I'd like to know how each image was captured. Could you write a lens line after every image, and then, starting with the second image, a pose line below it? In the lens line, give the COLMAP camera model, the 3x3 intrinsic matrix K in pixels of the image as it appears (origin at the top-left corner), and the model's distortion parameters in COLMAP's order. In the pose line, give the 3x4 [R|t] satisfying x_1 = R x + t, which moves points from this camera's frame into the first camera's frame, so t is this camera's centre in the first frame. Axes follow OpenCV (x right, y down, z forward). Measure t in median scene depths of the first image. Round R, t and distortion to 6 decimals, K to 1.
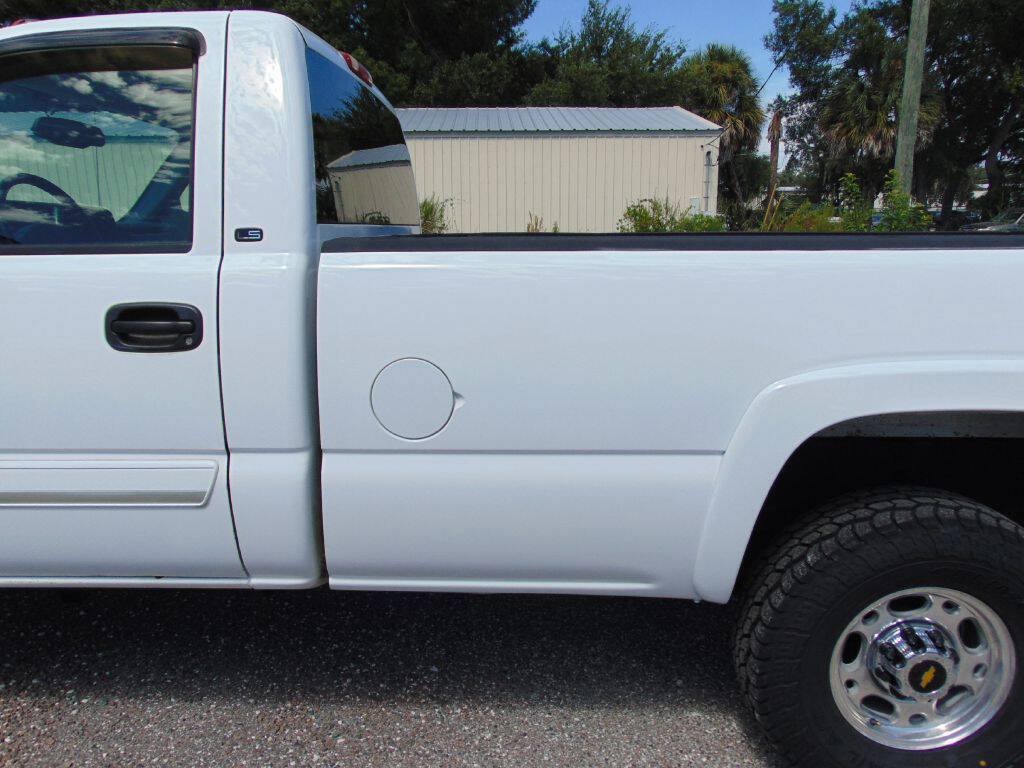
lens RADIAL K [[763.6, 0, 512.0], [0, 763.6, 384.0], [0, 0, 1]] dist [-0.044325, 0.078239]
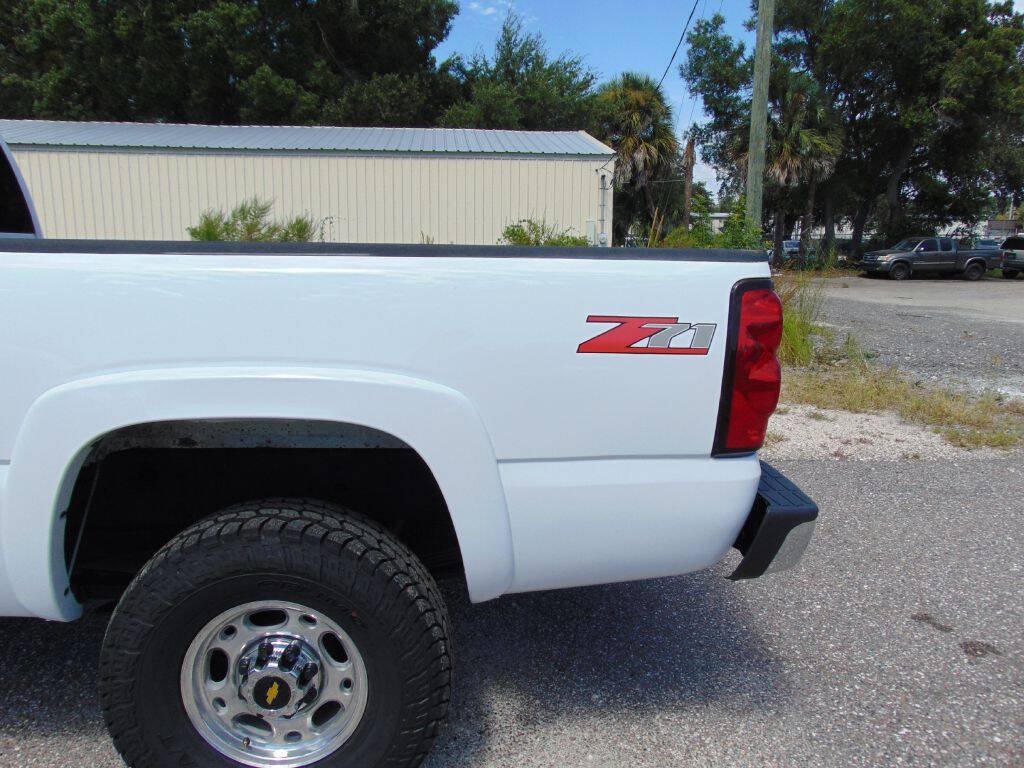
lens RADIAL K [[763.6, 0, 512.0], [0, 763.6, 384.0], [0, 0, 1]] dist [-0.044325, 0.078239]
pose [[0.998060, 0.004751, 0.062081, 0.059143], [-0.003040, 0.999614, -0.027633, 0.001123], [-0.062188, 0.027391, 0.997689, 0.000001]]
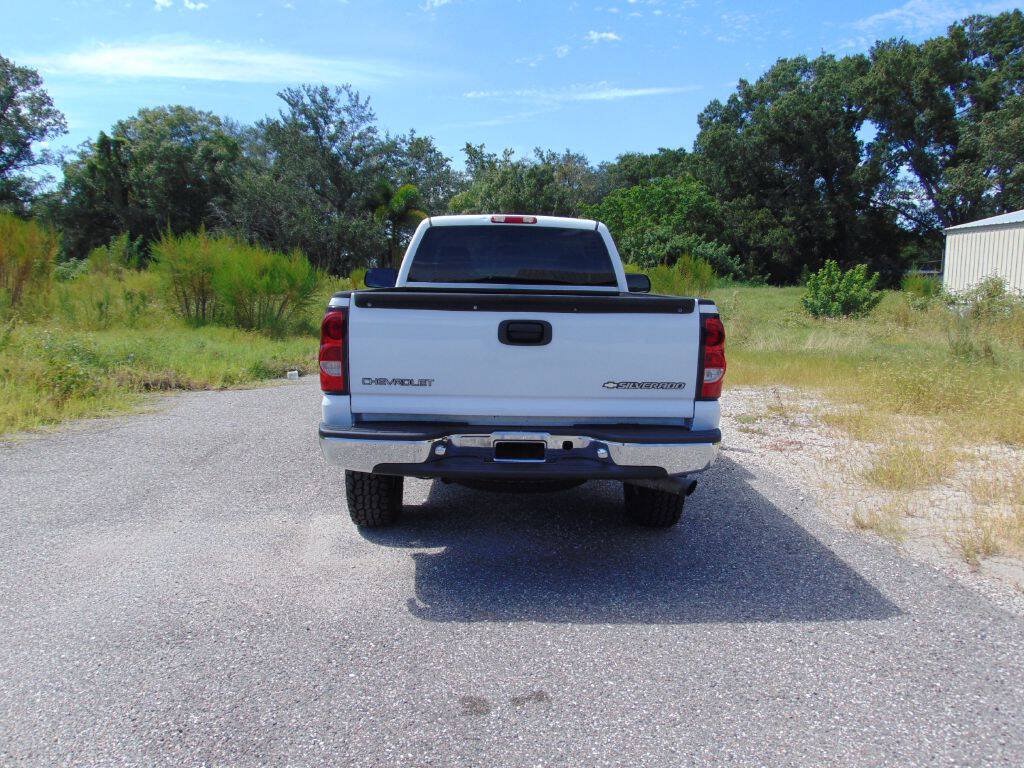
lens RADIAL K [[803.5, 0, 513.2], [0, 803.5, 381.4], [0, 0, 1]] dist [-0.055115, 0.070416]
pose [[0.052307, 0.129604, -0.990185, 0.237704], [-0.222788, 0.968067, 0.114940, -0.021724], [0.973463, 0.214590, 0.079511, 0.092790]]
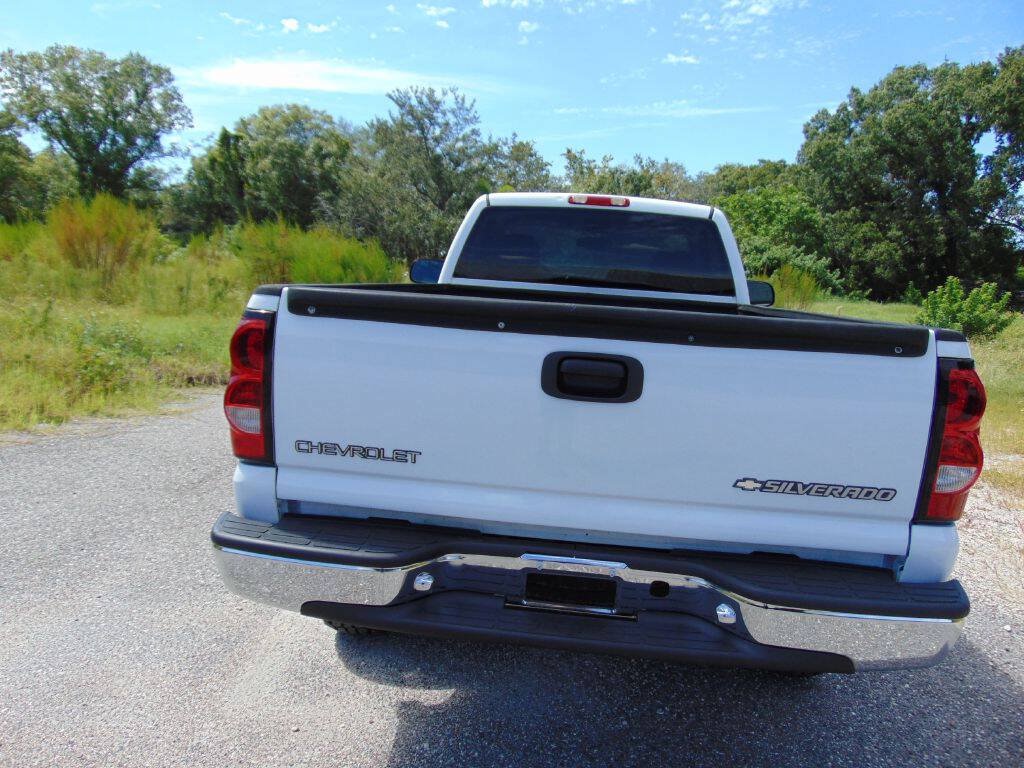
lens RADIAL K [[760.0, 0, 512.0], [0, 760.0, 384.0], [0, 0, 1]] dist [-0.018616, 0.036704]
pose [[-0.069751, 0.136184, -0.988225, 0.164614], [-0.264482, 0.952661, 0.149951, -0.022342], [0.961865, 0.271827, -0.030430, 0.099682]]
